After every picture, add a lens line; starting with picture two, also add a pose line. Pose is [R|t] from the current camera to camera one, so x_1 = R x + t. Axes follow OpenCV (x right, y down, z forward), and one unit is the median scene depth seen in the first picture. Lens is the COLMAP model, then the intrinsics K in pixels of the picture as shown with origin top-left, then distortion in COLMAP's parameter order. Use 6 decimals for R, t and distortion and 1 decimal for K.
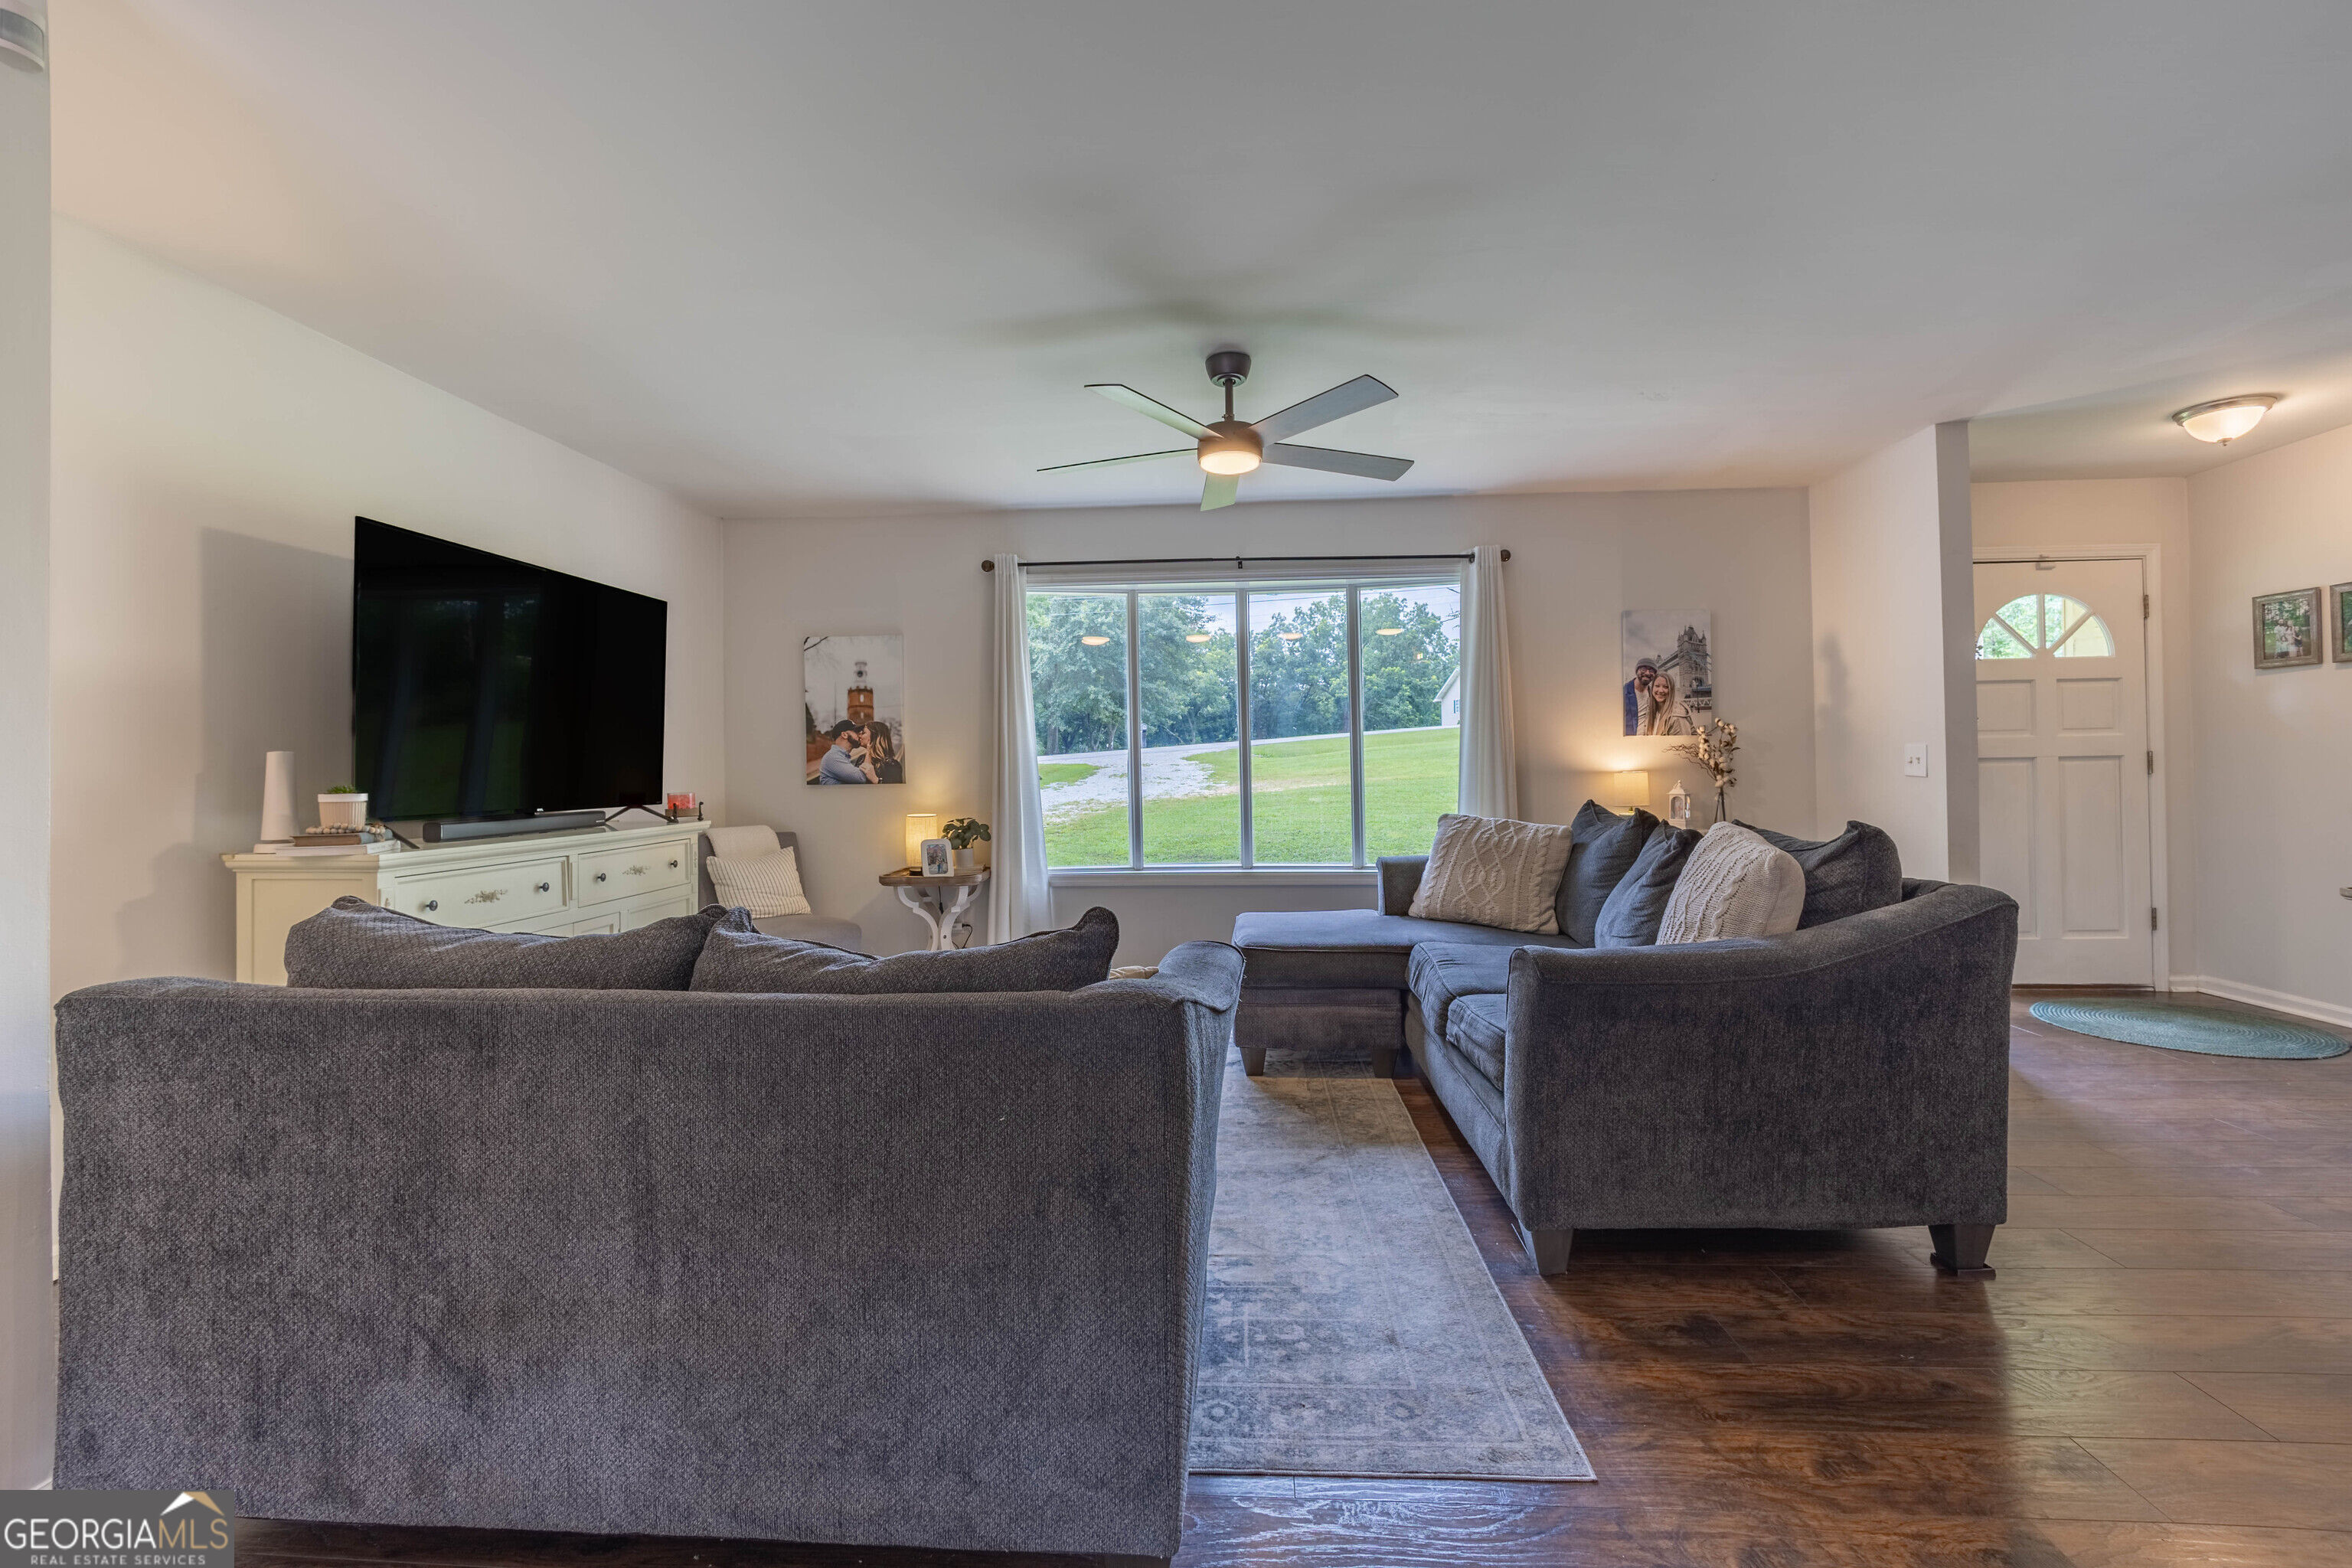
lens RADIAL K [[1010.2, 0, 1169.1], [0, 1010.2, 775.8], [0, 0, 1]] dist [-0.004786, 0.000746]
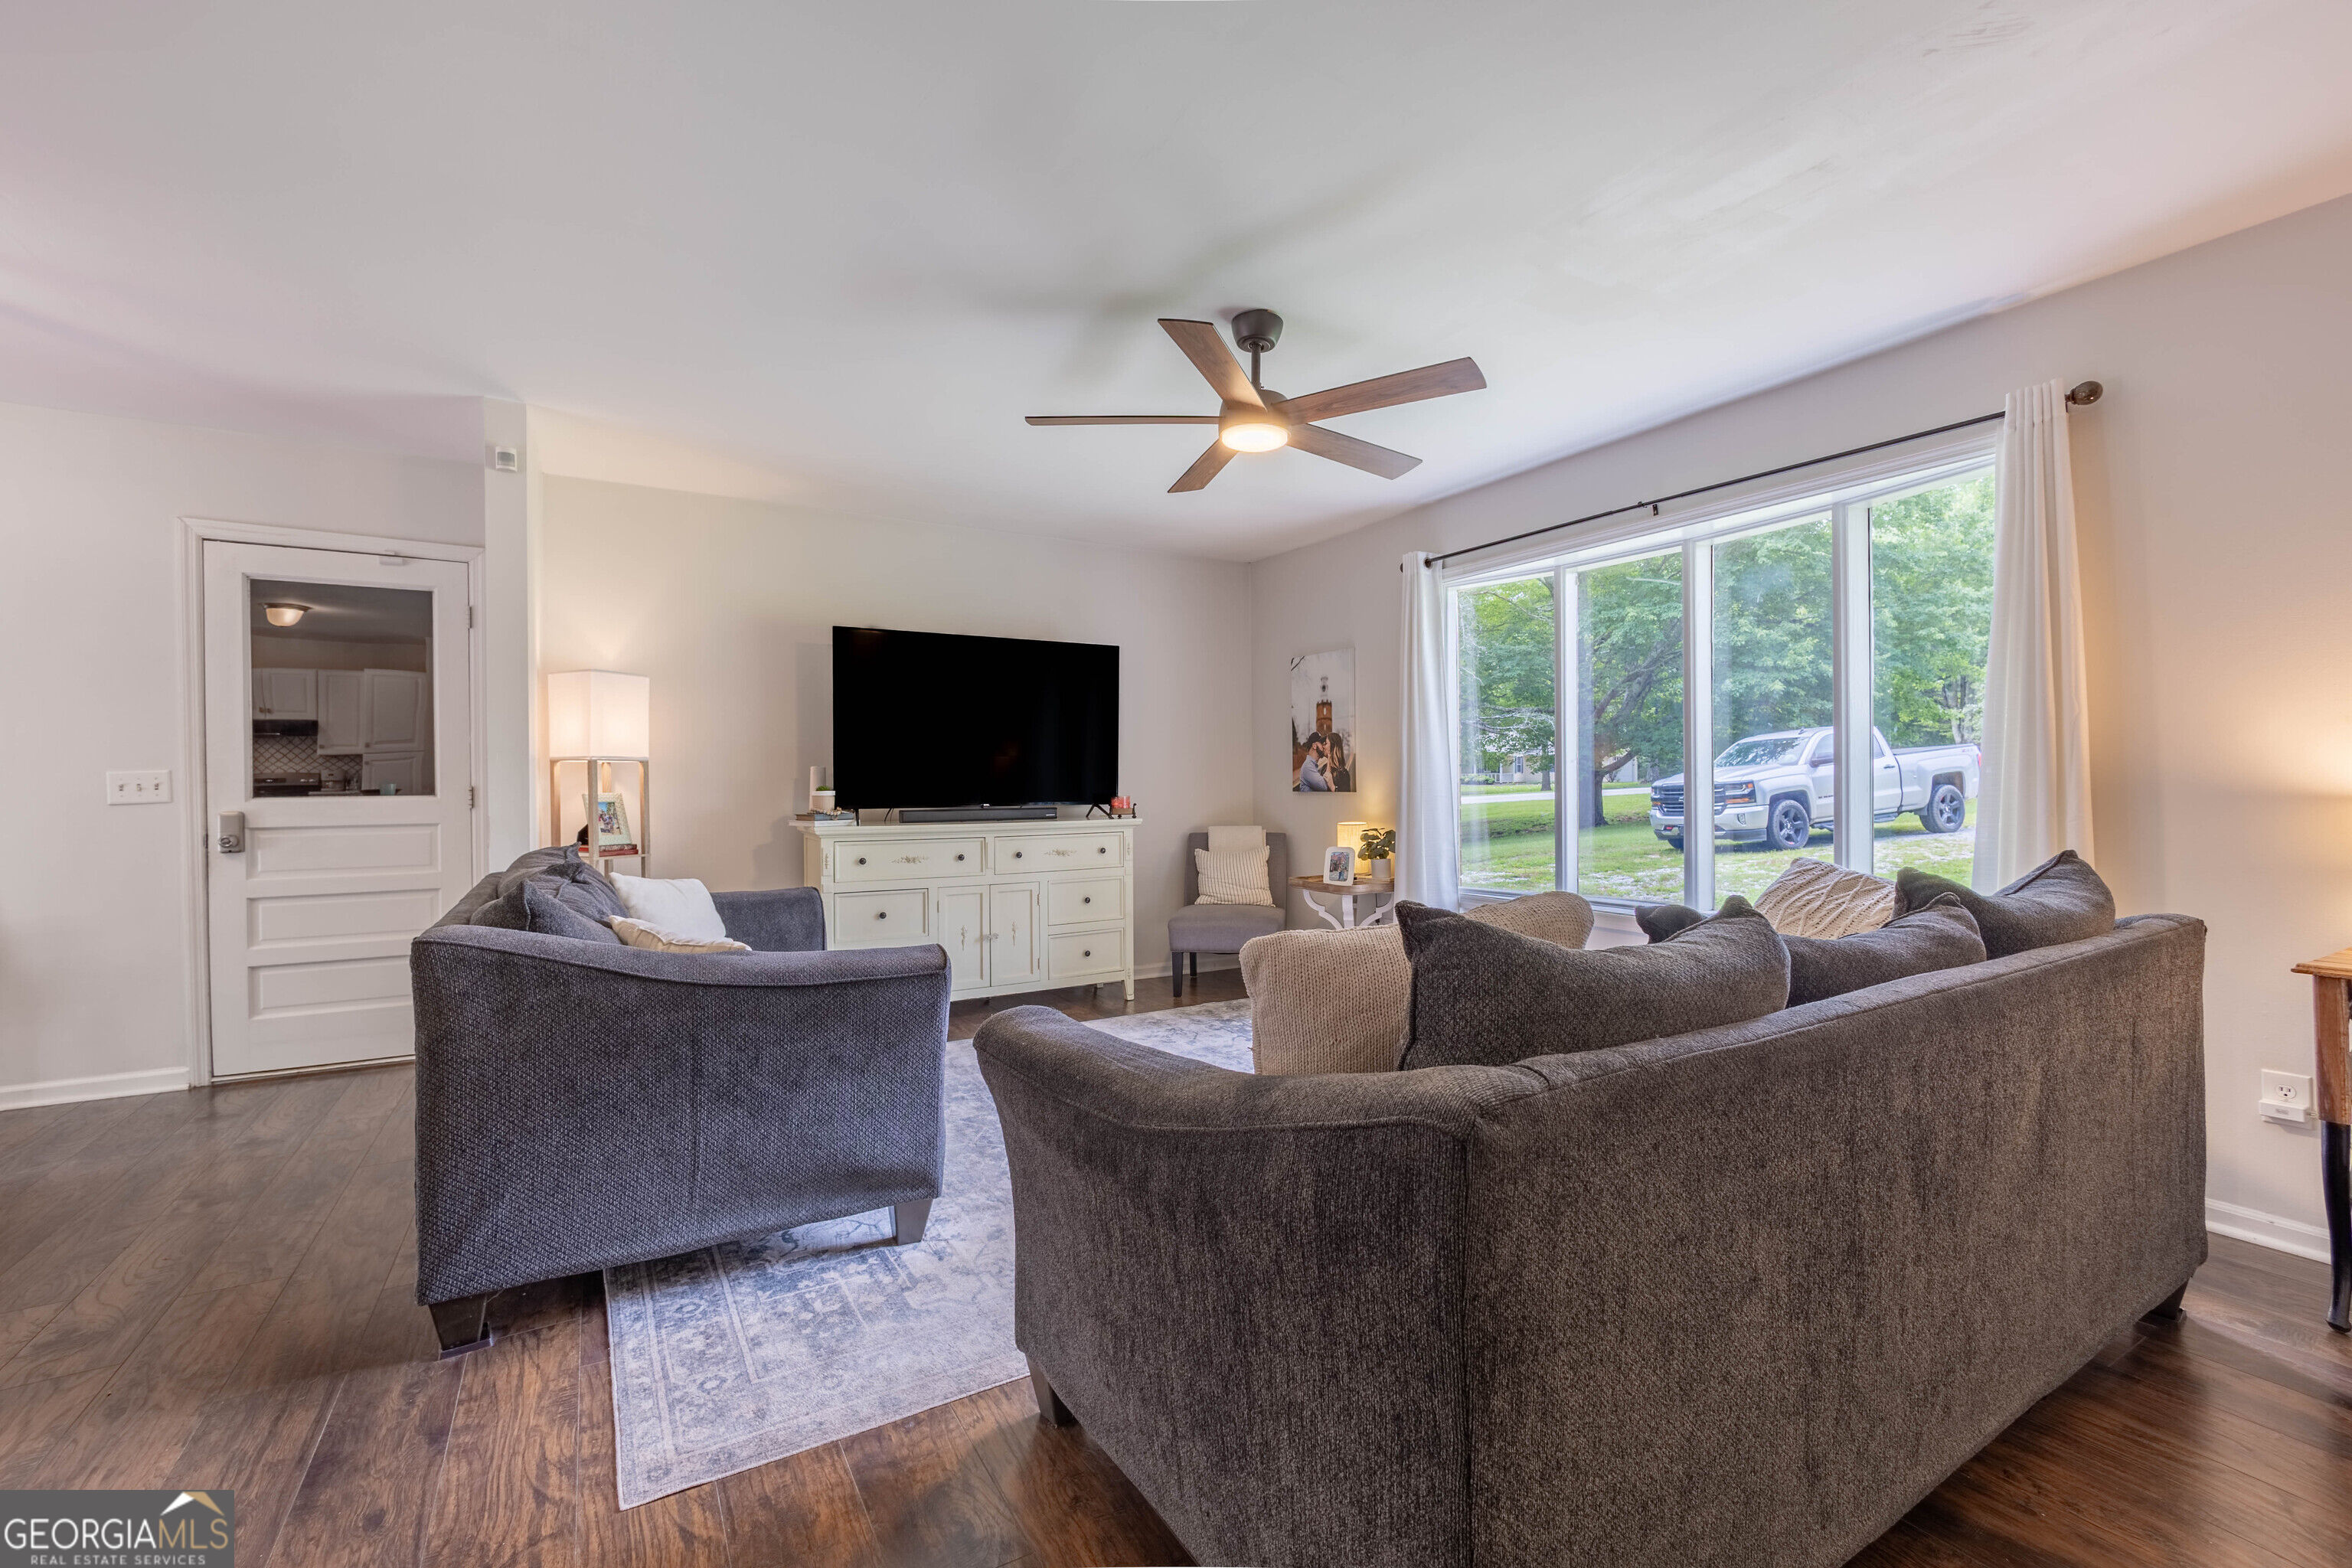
lens RADIAL K [[982.2, 0, 1168.9], [0, 982.2, 795.6], [0, 0, 1]] dist [0.000552, -0.003524]
pose [[0.565203, 0.023452, -0.824618, 0.493216], [-0.009766, 0.999716, 0.021738, -0.009292], [0.824894, -0.004234, 0.565272, 0.295464]]
